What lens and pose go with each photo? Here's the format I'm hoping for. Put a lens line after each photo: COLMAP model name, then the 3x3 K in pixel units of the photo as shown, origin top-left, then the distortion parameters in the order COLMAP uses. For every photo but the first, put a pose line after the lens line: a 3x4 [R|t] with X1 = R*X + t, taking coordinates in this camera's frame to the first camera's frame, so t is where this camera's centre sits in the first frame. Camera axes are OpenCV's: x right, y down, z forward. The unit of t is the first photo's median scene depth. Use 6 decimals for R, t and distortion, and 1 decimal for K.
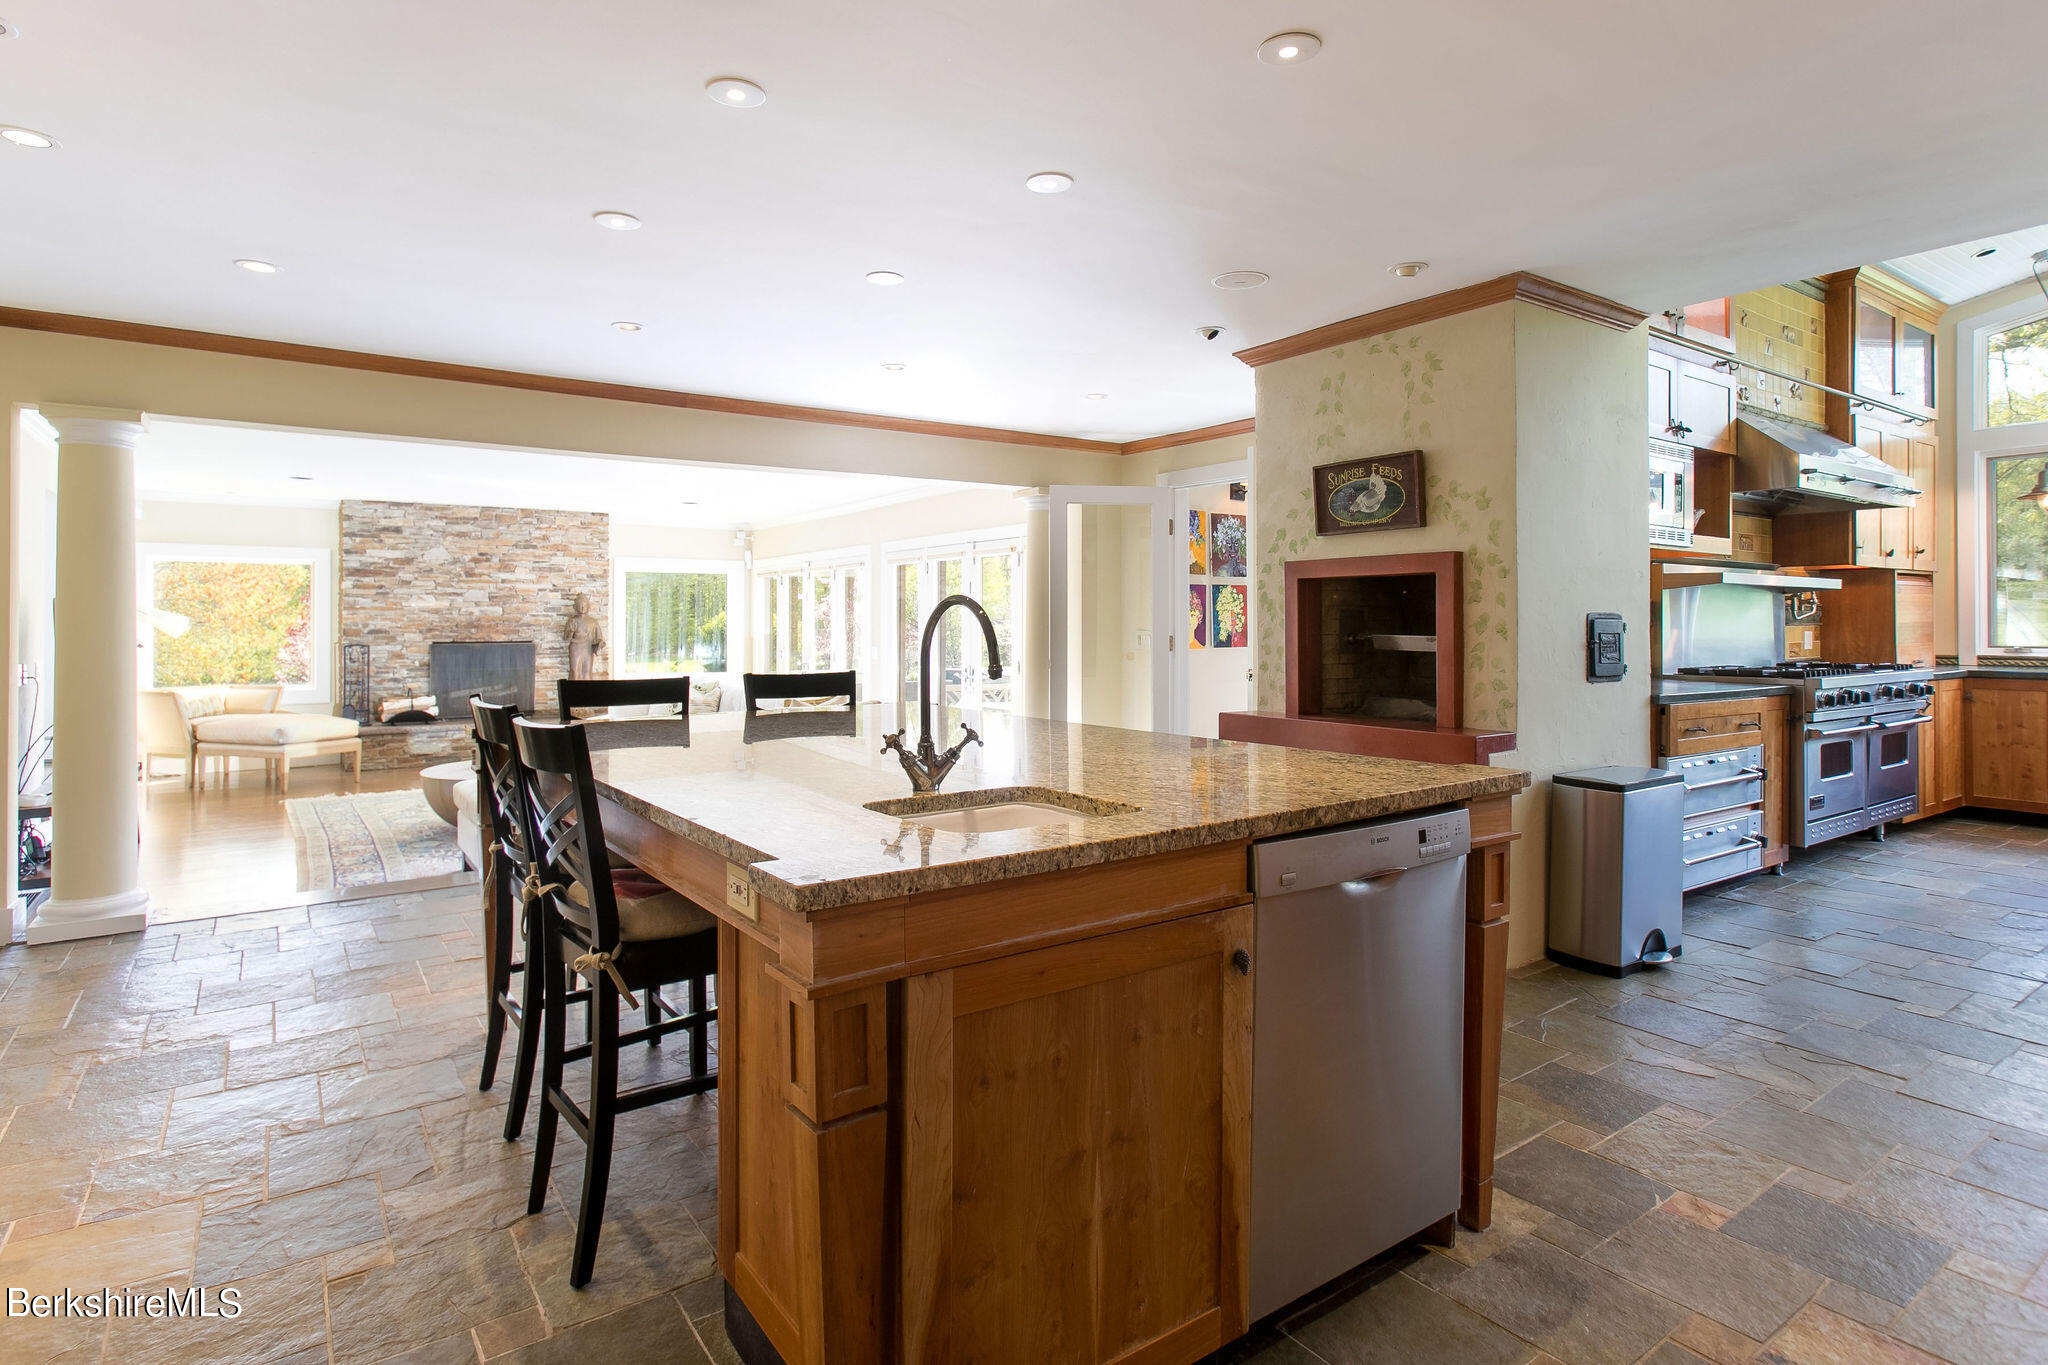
lens RADIAL K [[1066.3, 0, 1052.1], [0, 1066.3, 616.3], [0, 0, 1]] dist [0.013183, 0.001389]
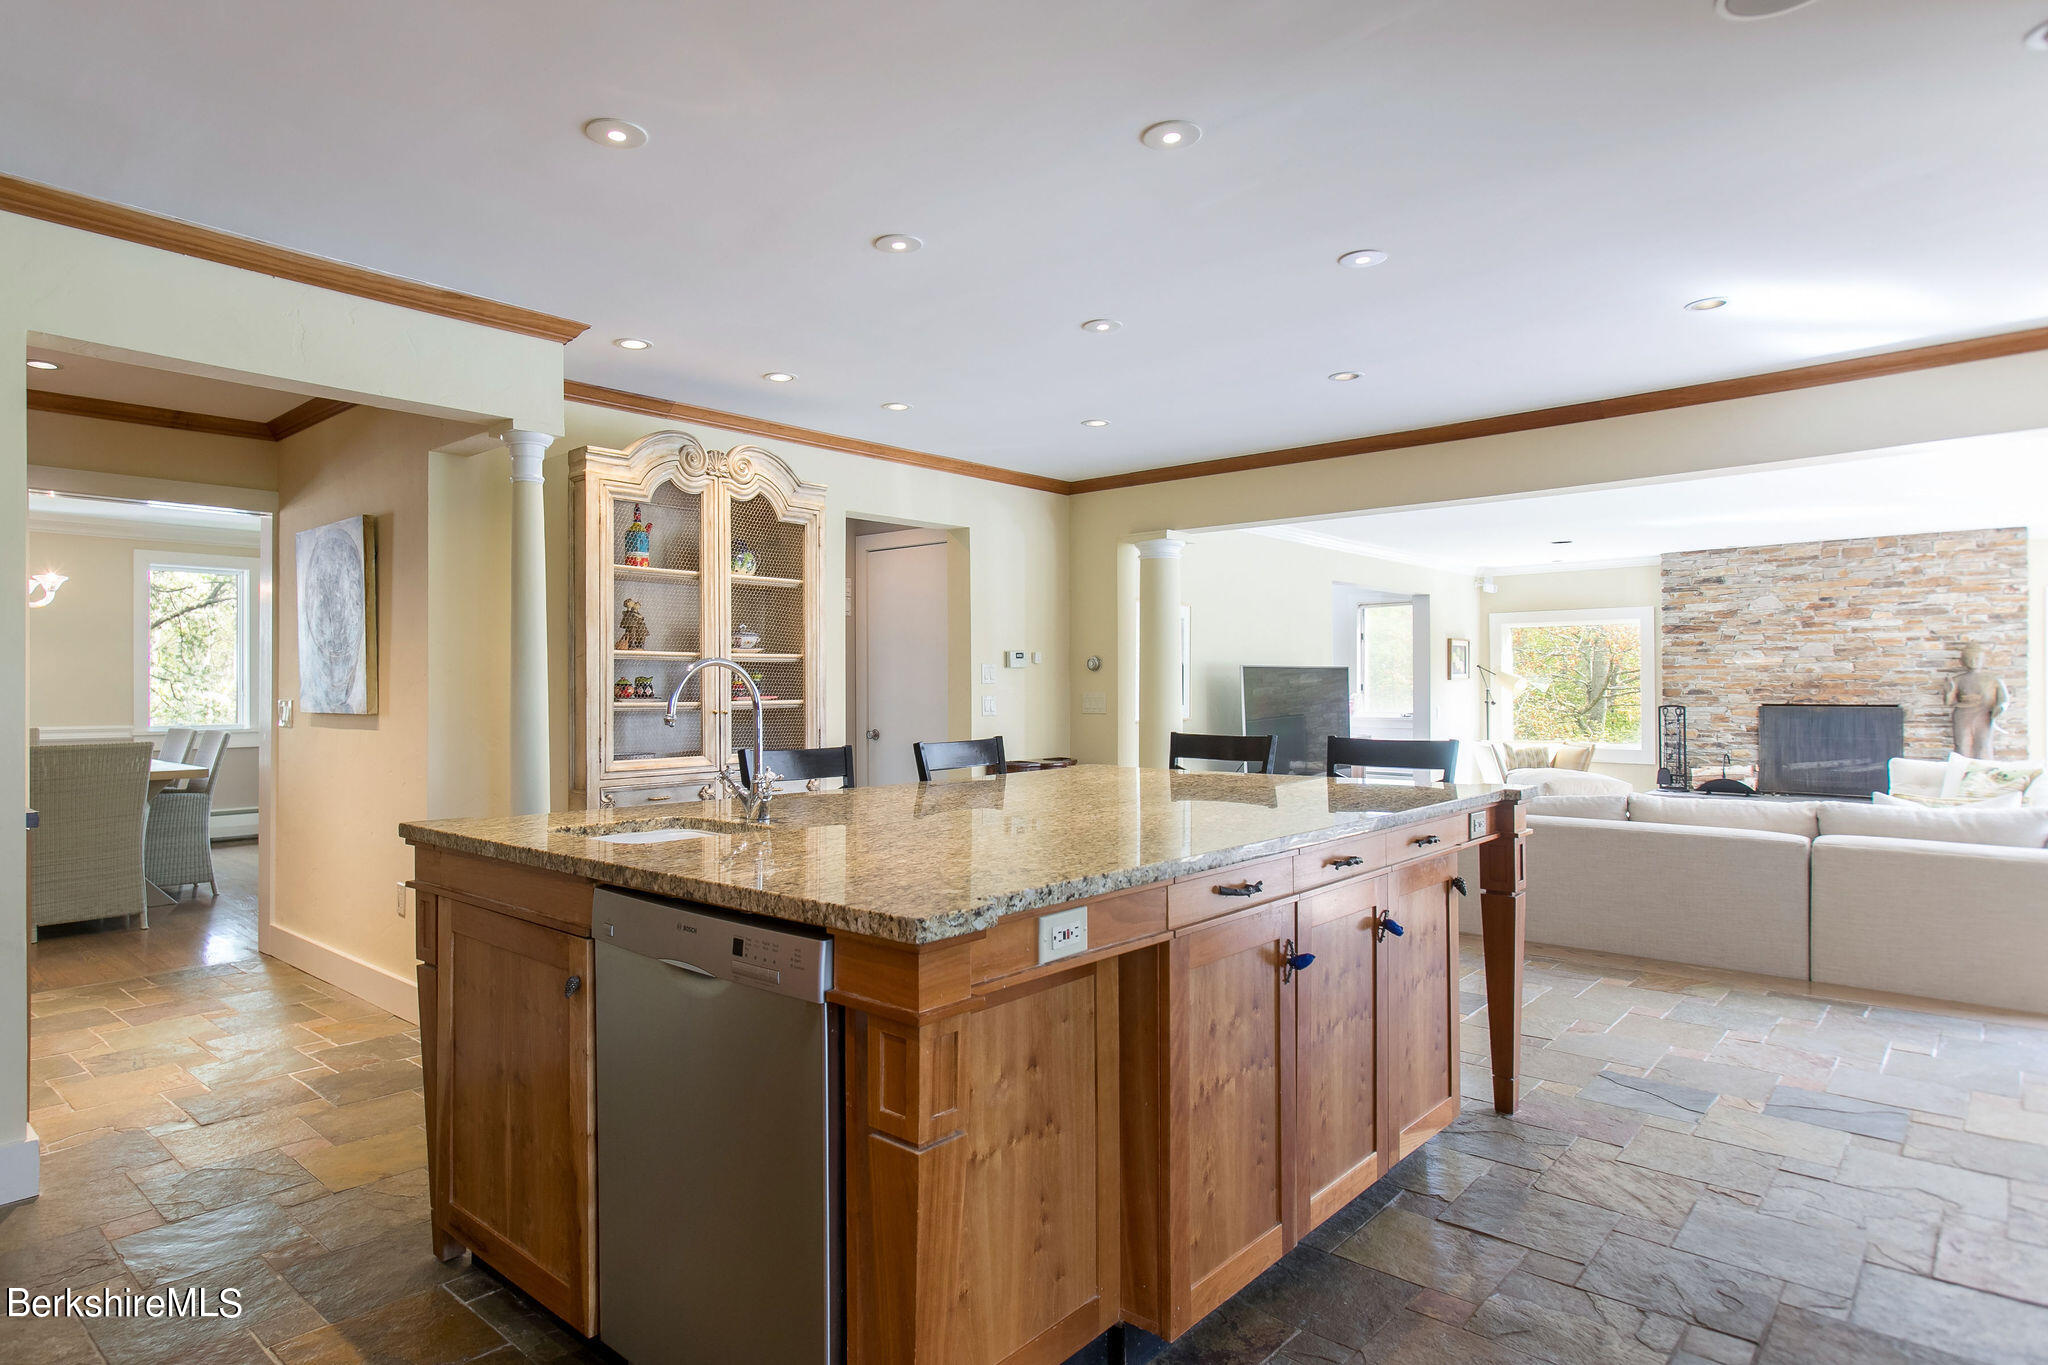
lens RADIAL K [[1131.4, 0, 945.1], [0, 1131.4, 672.4], [0, 0, 1]] dist [0.001713, 0.001602]
pose [[0.179598, -0.011834, -0.983669, 0.216496], [0.008758, 0.999907, -0.010430, 0.002137], [0.983701, -0.006742, 0.179685, 0.179795]]
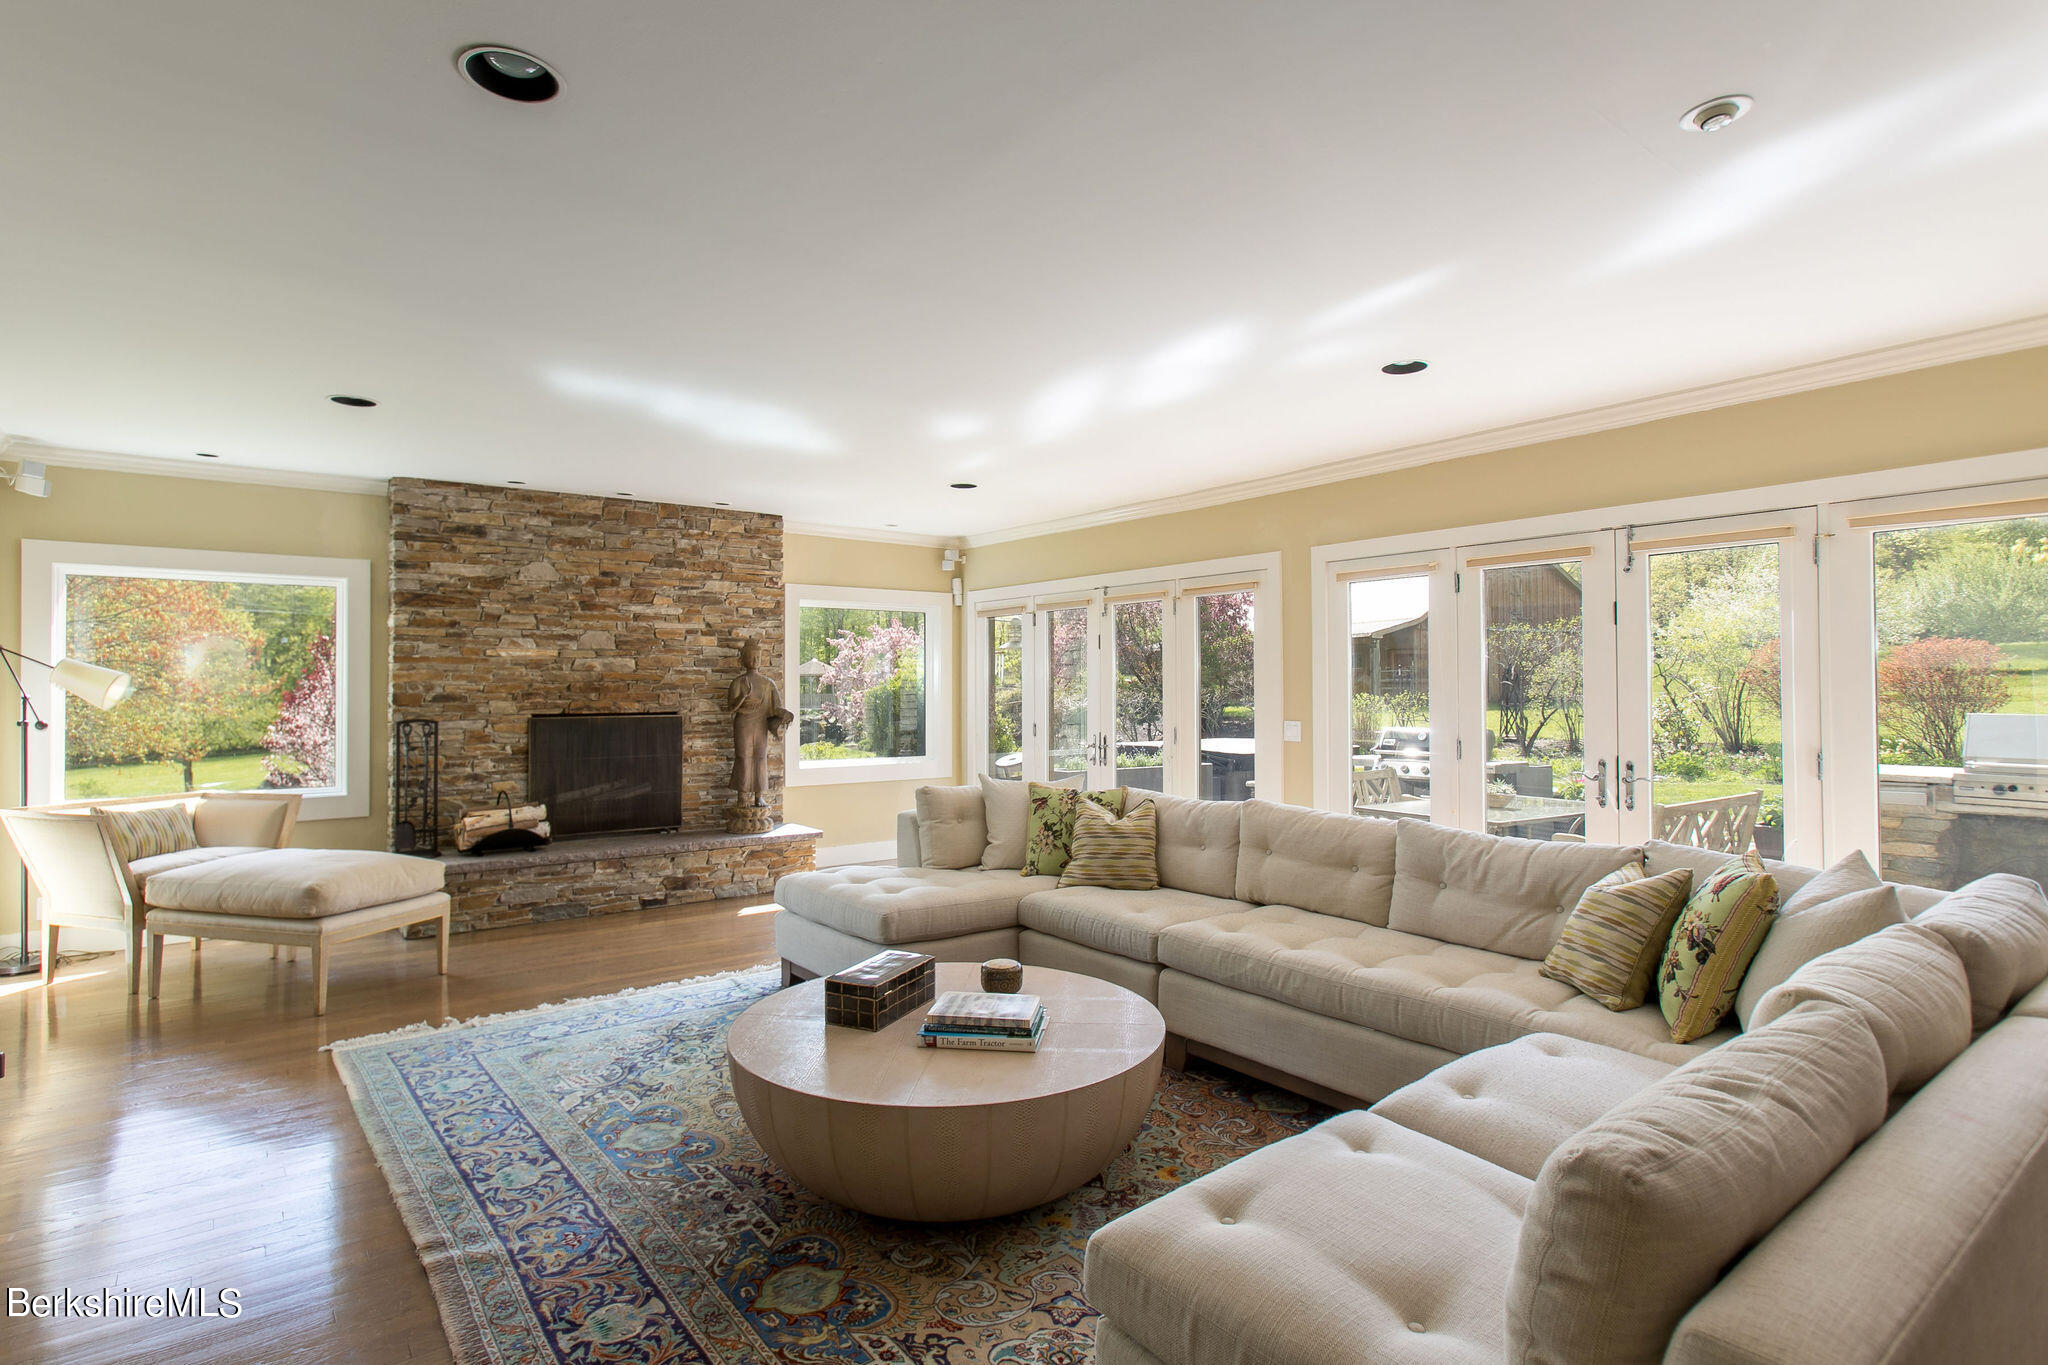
lens RADIAL K [[1066.3, 0, 1023.6], [0, 1066.3, 669.3], [0, 0, 1]] dist [0.013183, 0.001389]
pose [[0.999913, -0.003371, 0.012761, -0.308727], [0.003534, 0.999913, -0.012712, 0.007025], [-0.012717, 0.012756, 0.999838, 0.387738]]
